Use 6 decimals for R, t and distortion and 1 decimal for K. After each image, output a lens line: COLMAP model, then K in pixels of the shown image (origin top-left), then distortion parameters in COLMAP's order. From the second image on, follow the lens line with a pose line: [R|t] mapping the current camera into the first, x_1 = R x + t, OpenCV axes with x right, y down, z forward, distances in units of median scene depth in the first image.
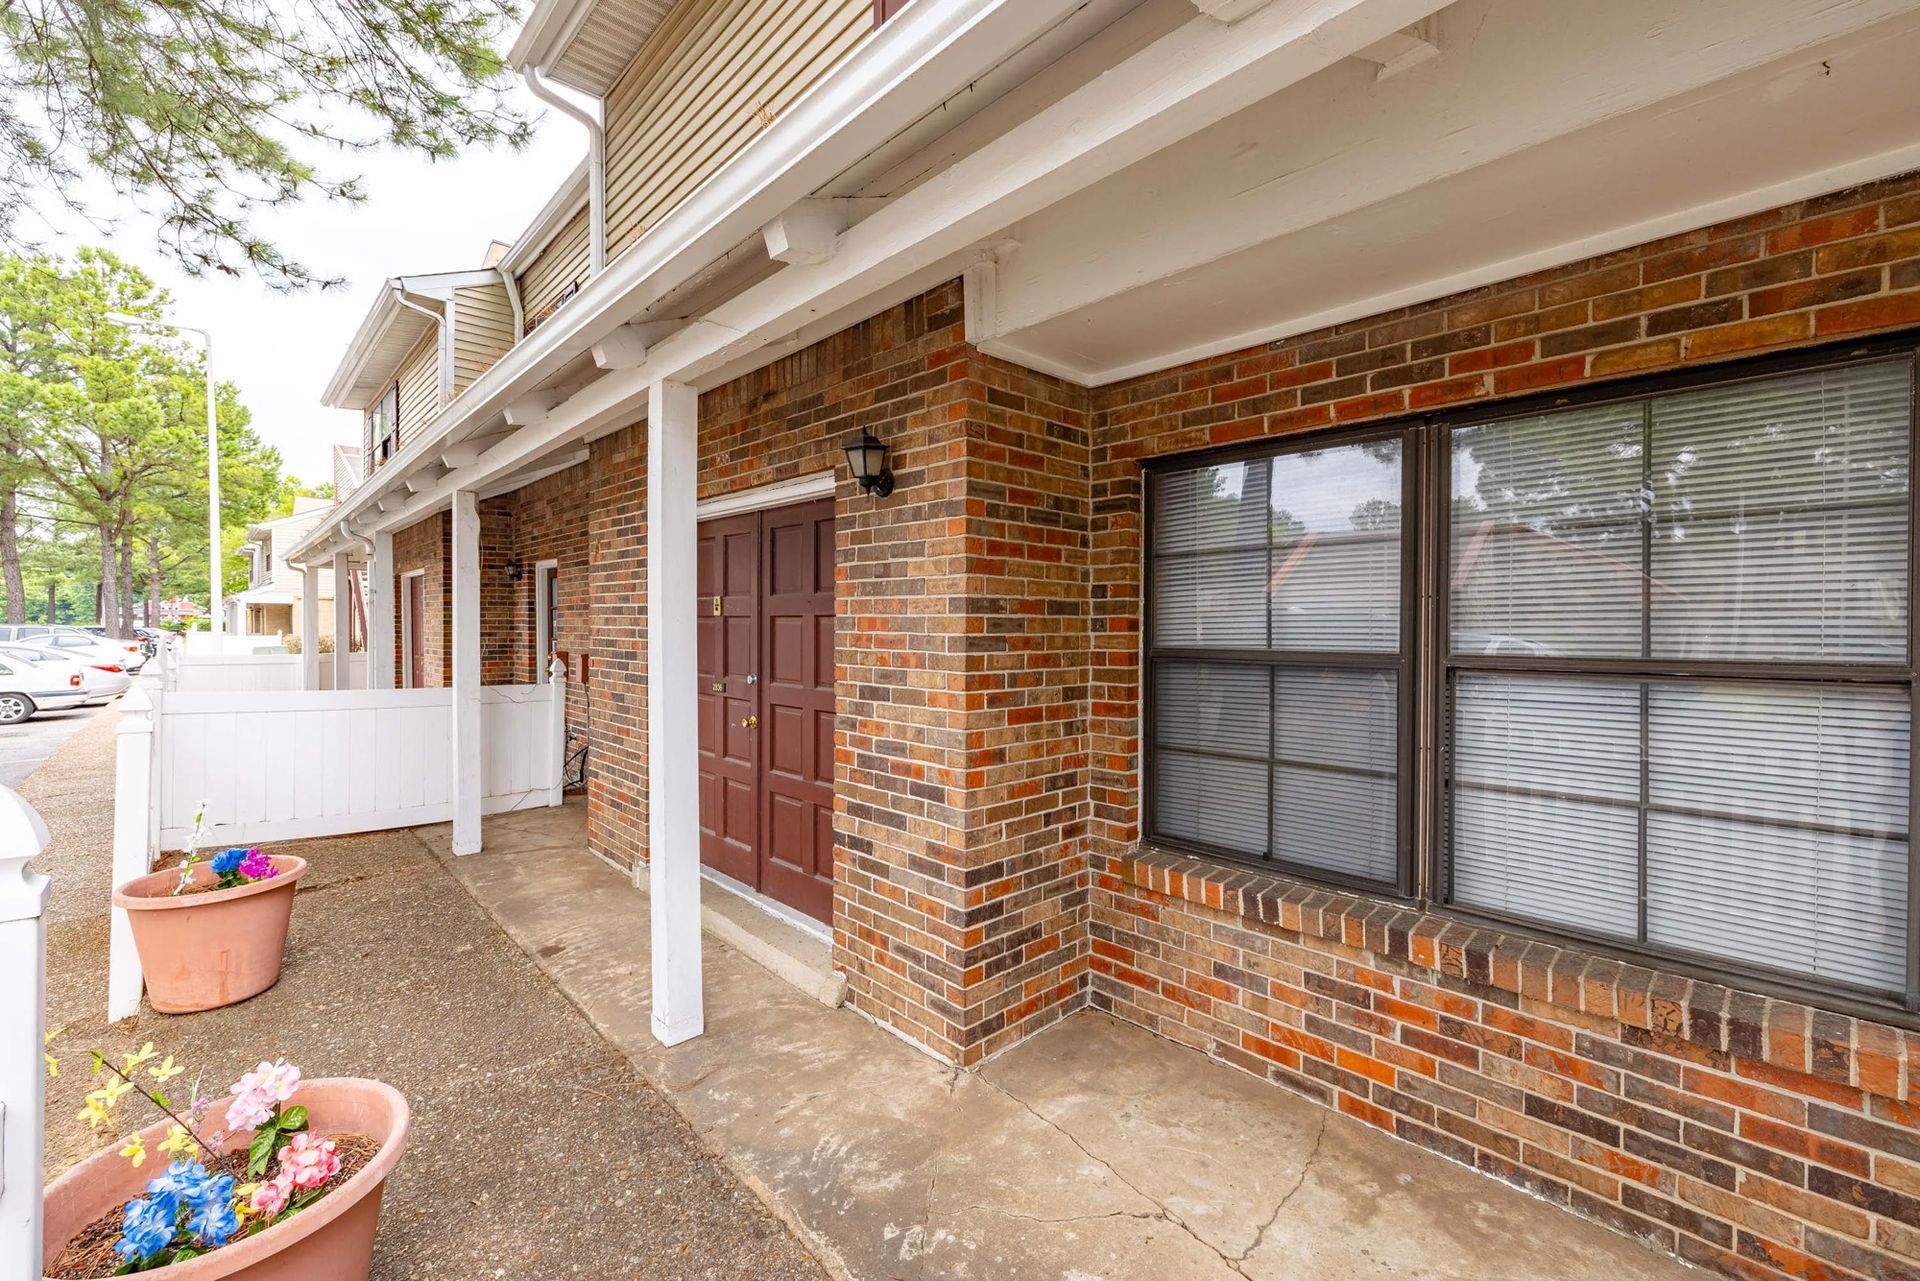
lens RADIAL K [[801.5, 0, 960.9], [0, 801.5, 628.2], [0, 0, 1]] dist [-0.000344, -0.001576]
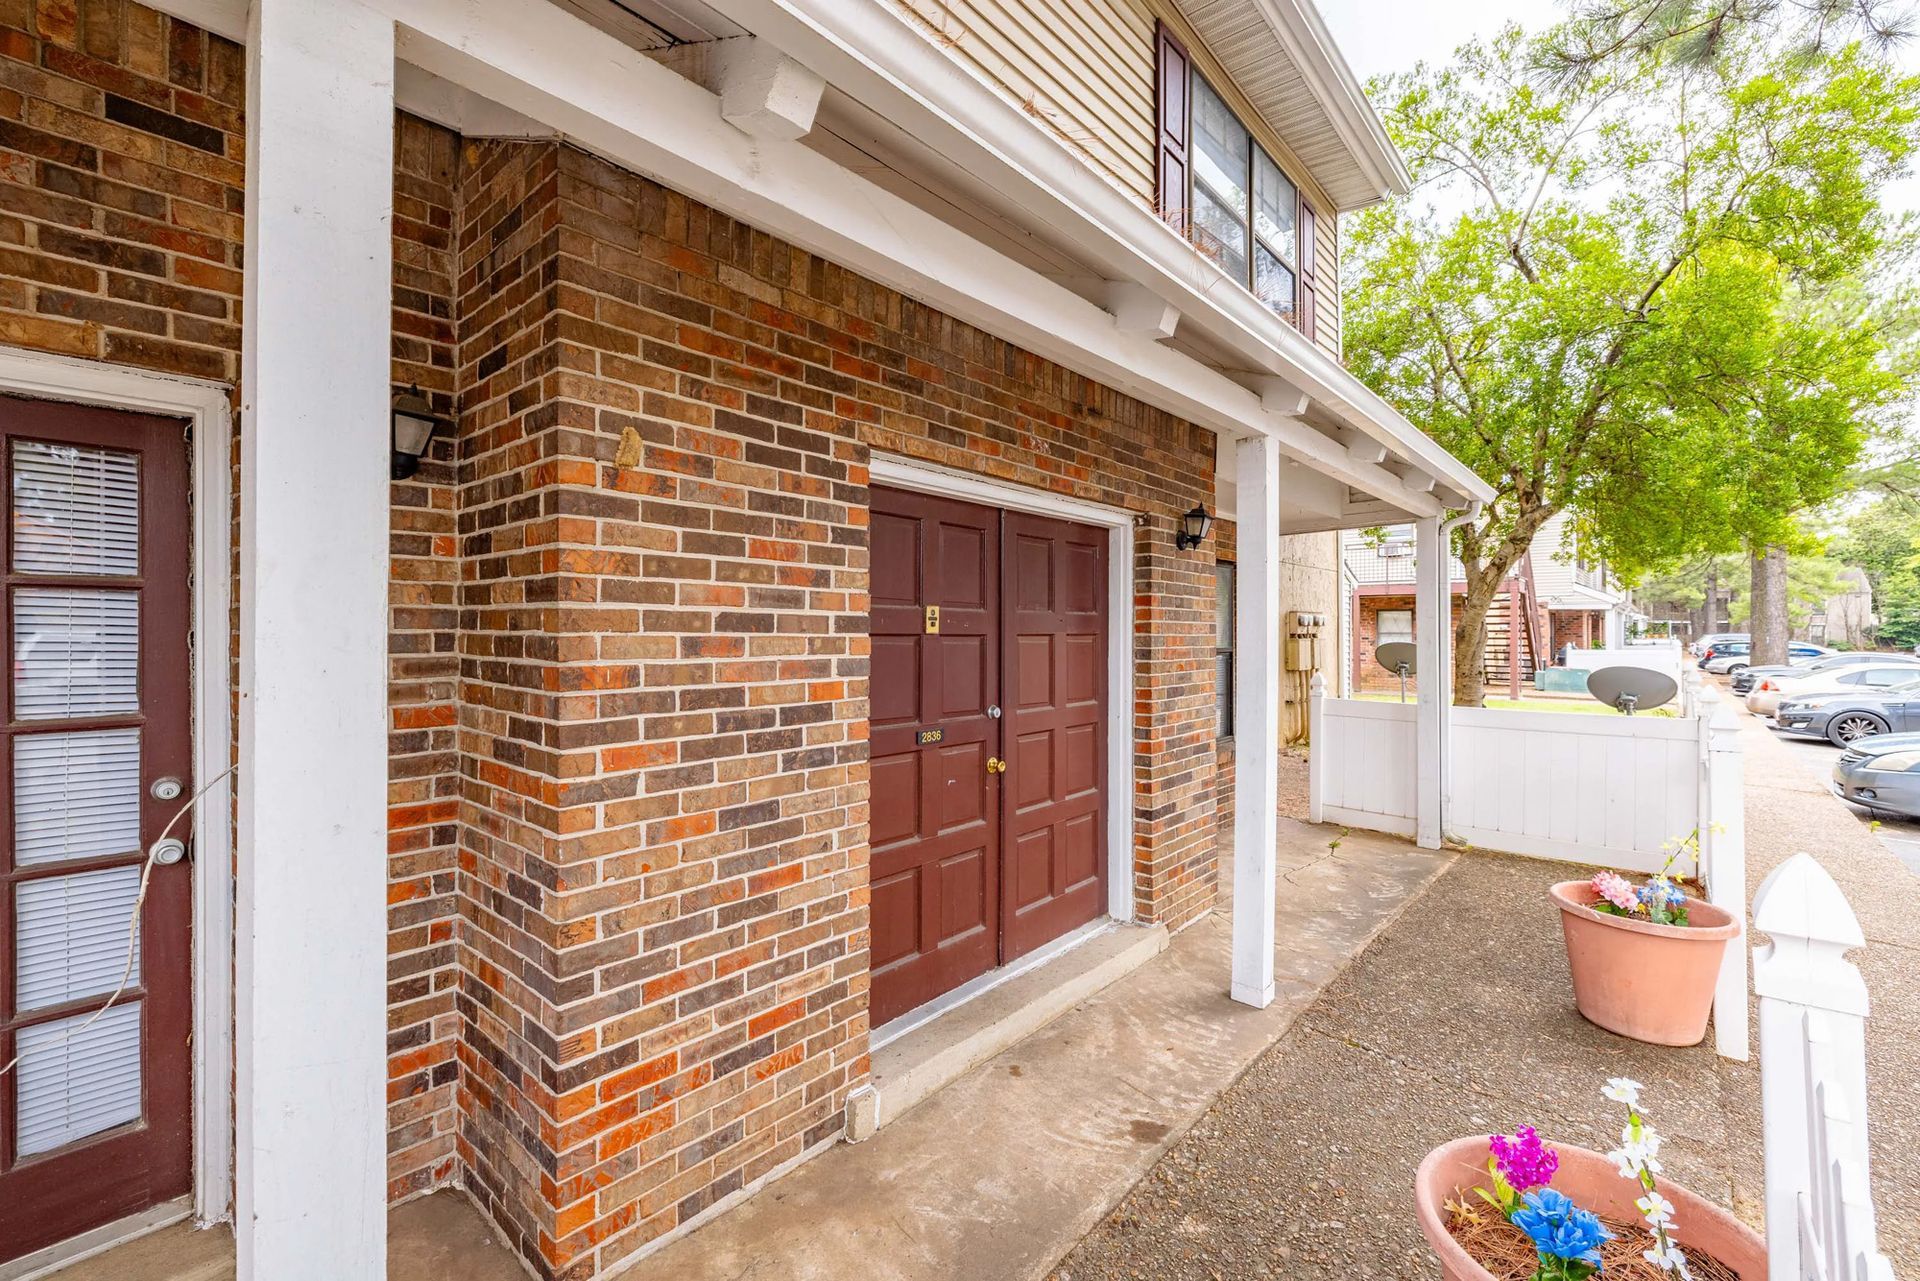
lens RADIAL K [[801.5, 0, 950.9], [0, 801.5, 635.3], [0, 0, 1]] dist [-0.000344, -0.001576]
pose [[-0.082417, -0.004666, 0.996587, -1.319018], [0.009115, 0.999944, 0.005436, -0.023921], [-0.996556, 0.009532, -0.082370, 1.371711]]
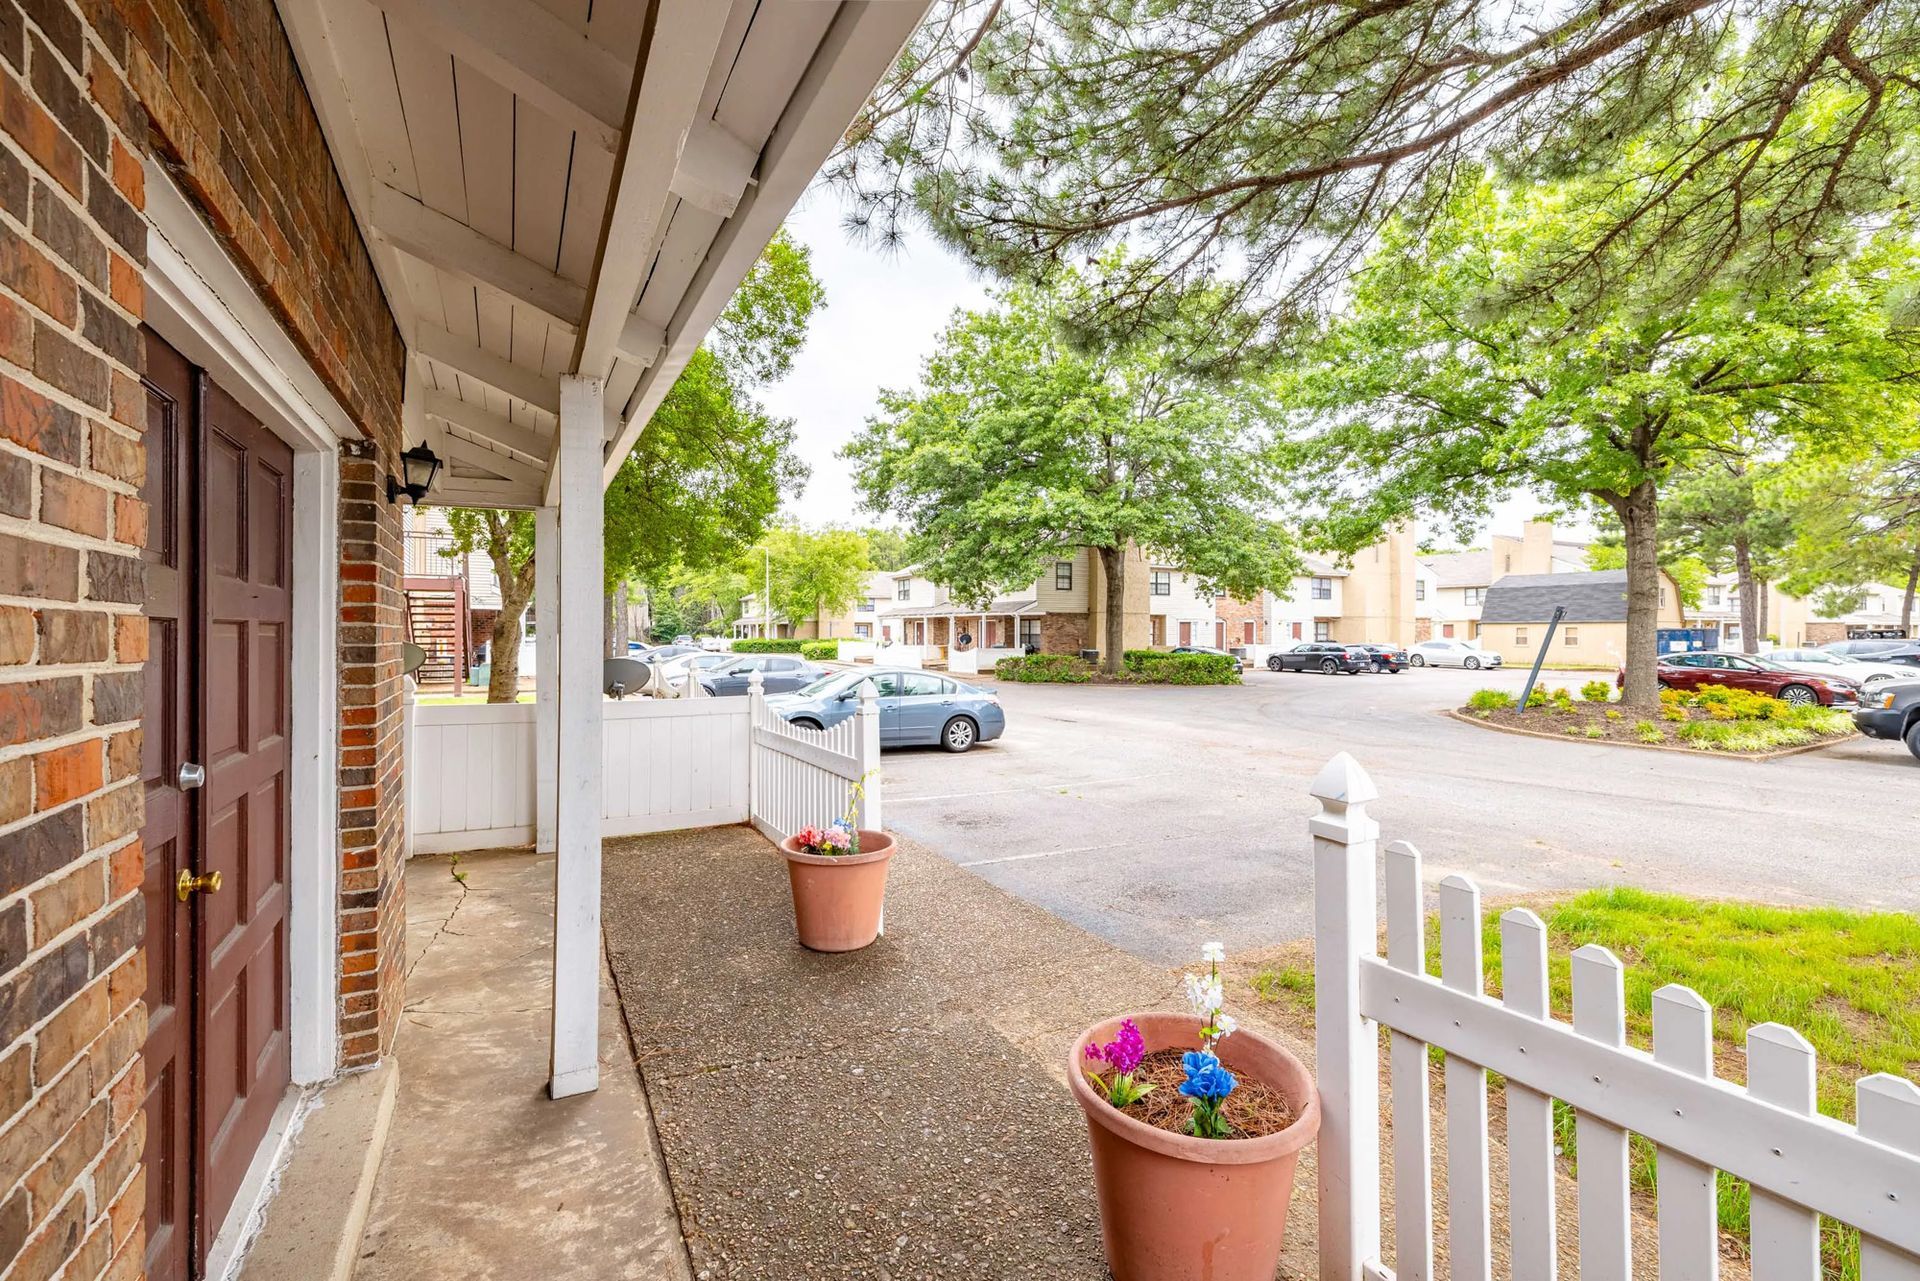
lens RADIAL K [[801.5, 0, 950.8], [0, 801.5, 630.5], [0, 0, 1]] dist [-0.000344, -0.001576]
pose [[-0.965667, -0.002218, 0.259772, -0.913513], [-0.000569, 0.999979, 0.006422, -0.015421], [-0.259781, 0.006053, -0.965649, 1.586583]]
